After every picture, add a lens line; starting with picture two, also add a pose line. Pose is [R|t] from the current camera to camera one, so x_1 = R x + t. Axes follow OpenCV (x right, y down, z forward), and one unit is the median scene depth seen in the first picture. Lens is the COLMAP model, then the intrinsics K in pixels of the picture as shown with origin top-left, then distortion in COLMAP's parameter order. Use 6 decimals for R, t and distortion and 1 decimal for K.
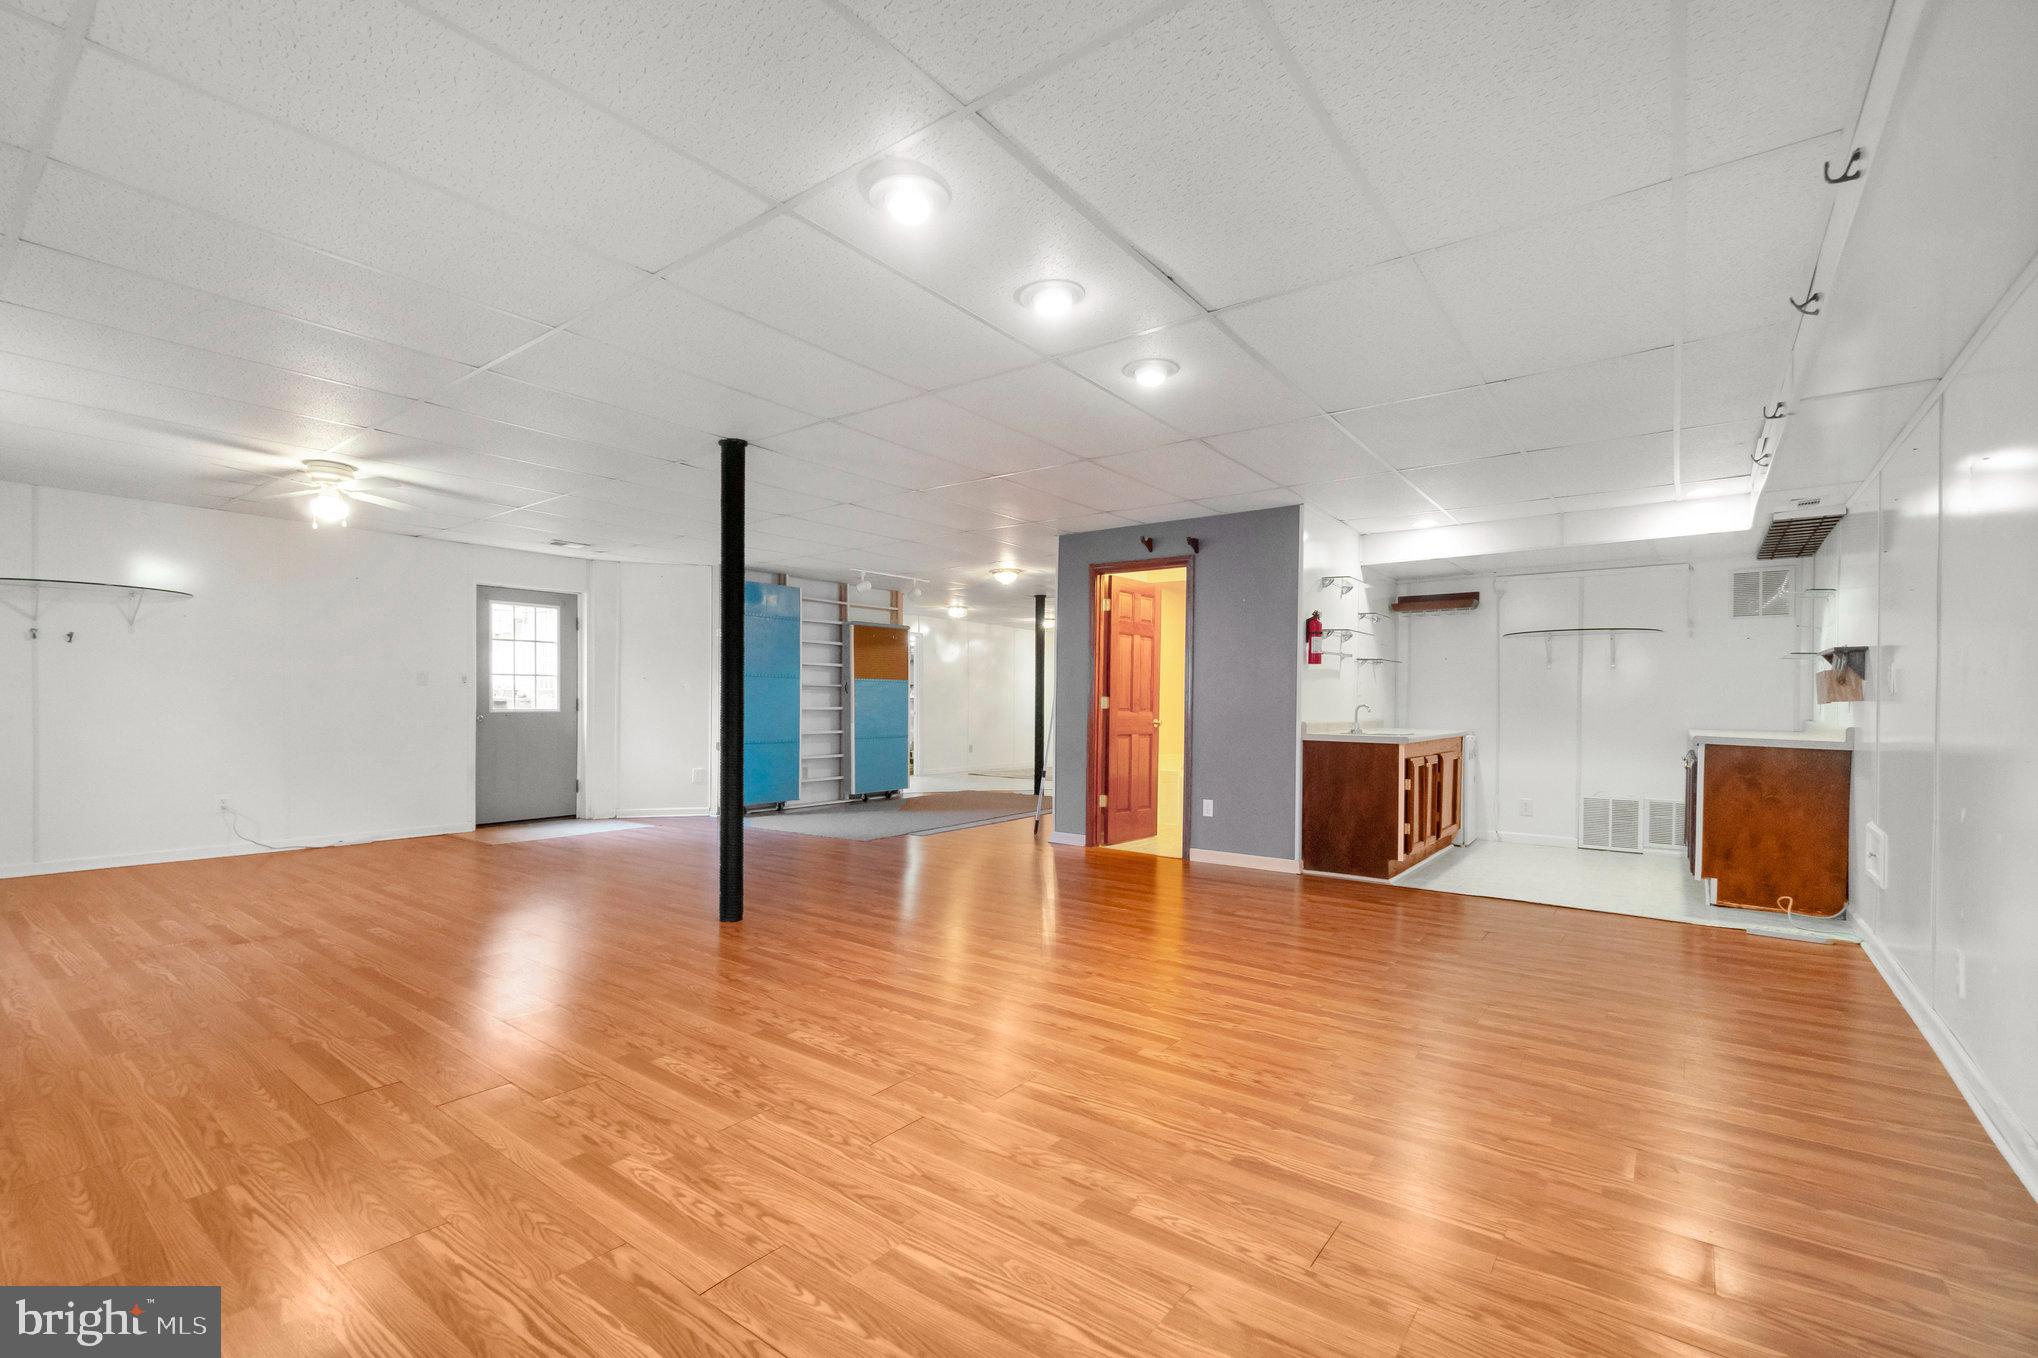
lens RADIAL K [[898.4, 0, 998.7], [0, 898.4, 711.1], [0, 0, 1]] dist [0.018676, -0.000334]
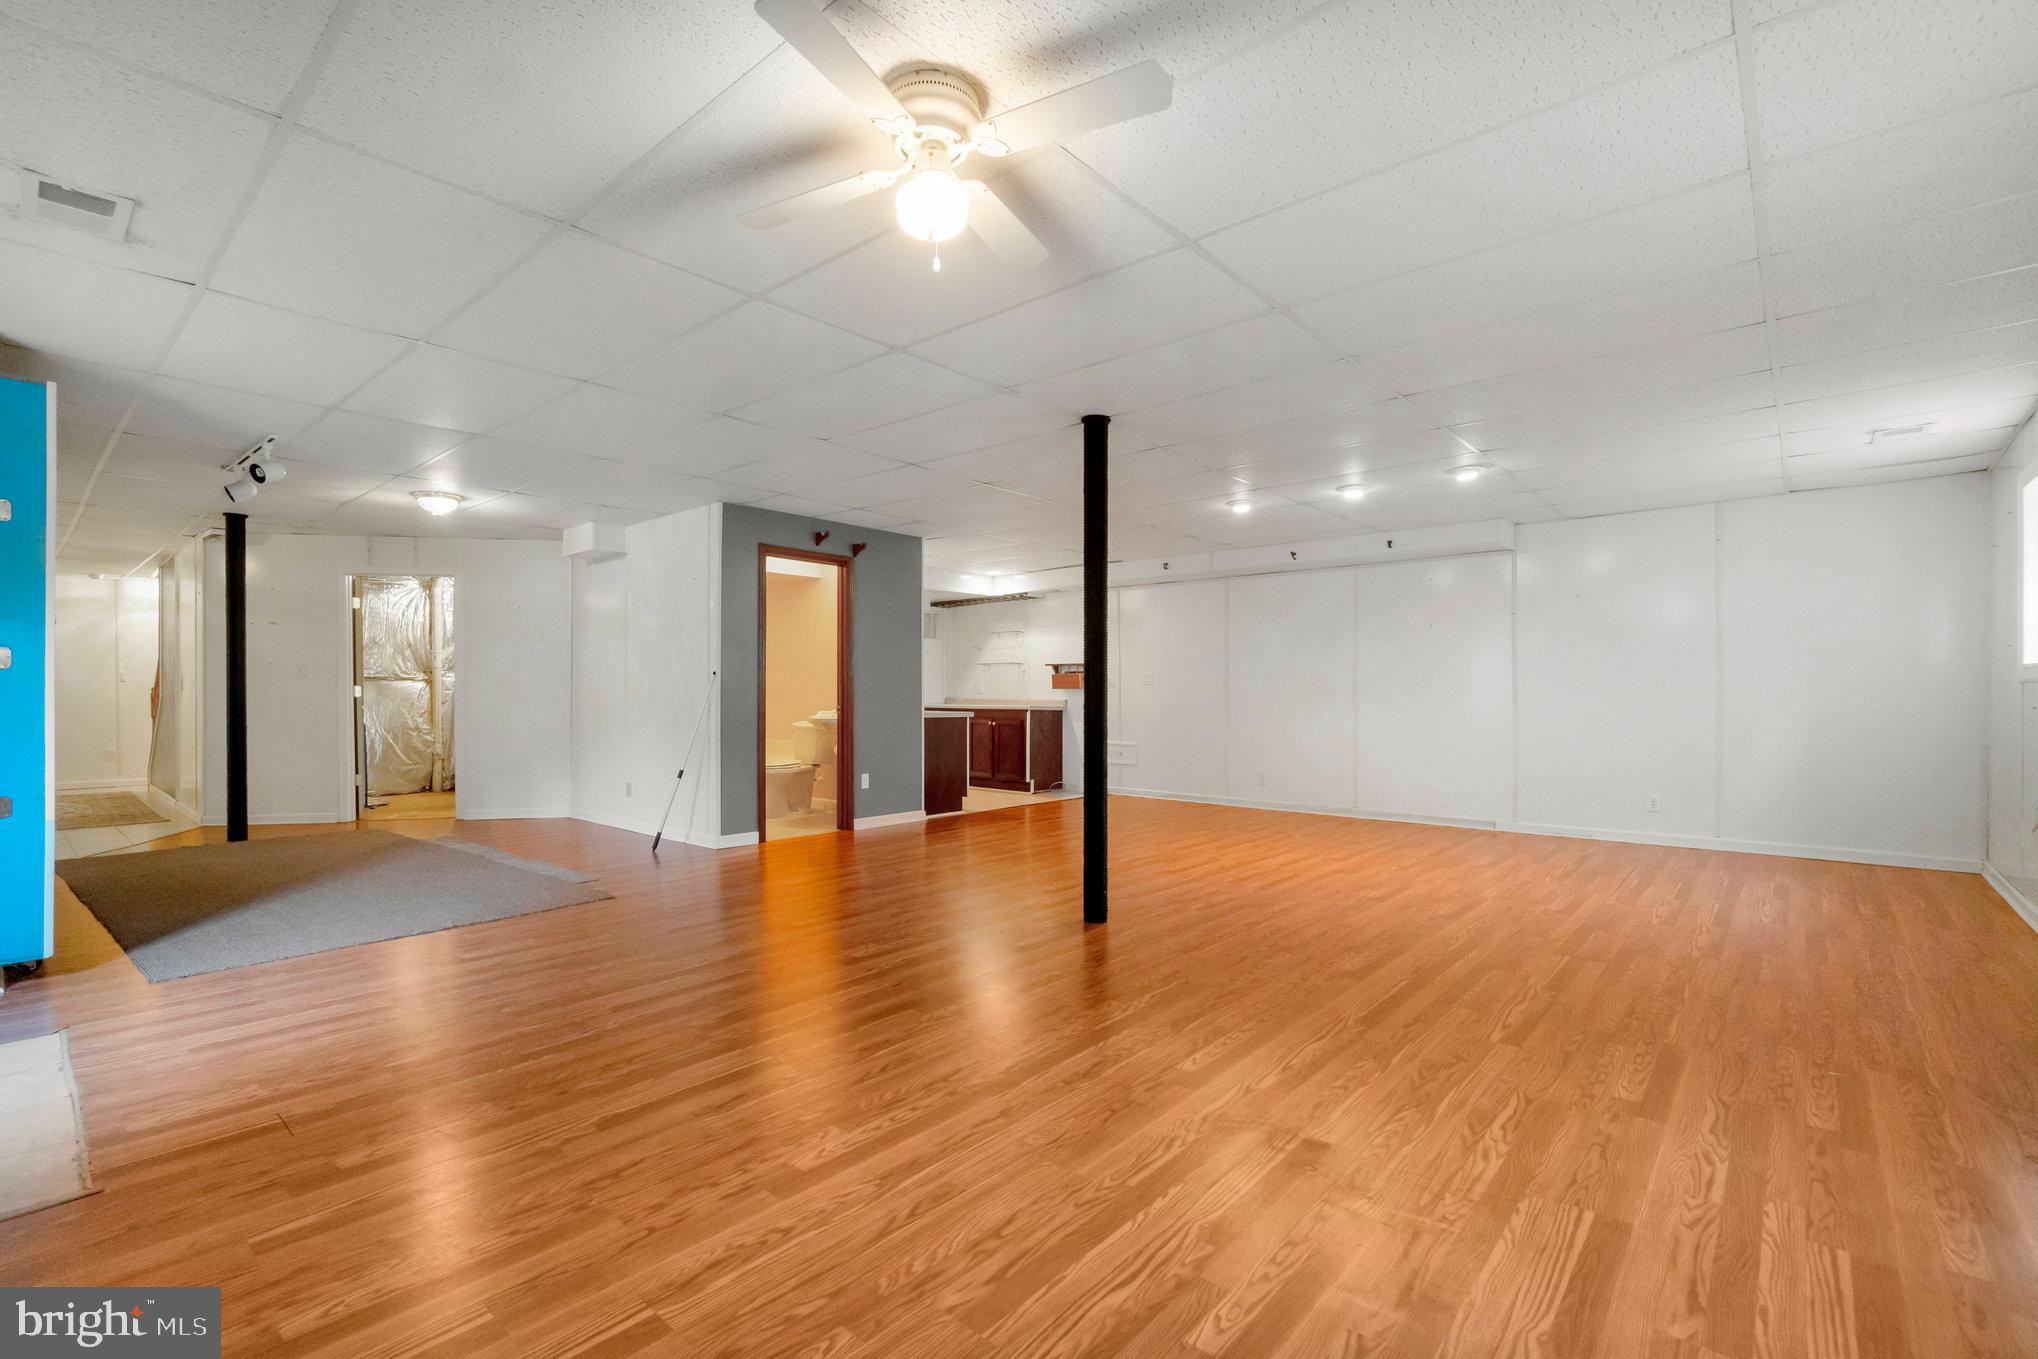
lens RADIAL K [[893.4, 0, 1019.0], [0, 893.4, 679.5], [0, 0, 1]] dist [-0.006505, -0.000597]
pose [[0.049143, 0.012273, 0.998716, -0.939311], [0.019858, 0.999715, -0.013263, -0.003664], [-0.998594, 0.020485, 0.048885, 0.792941]]
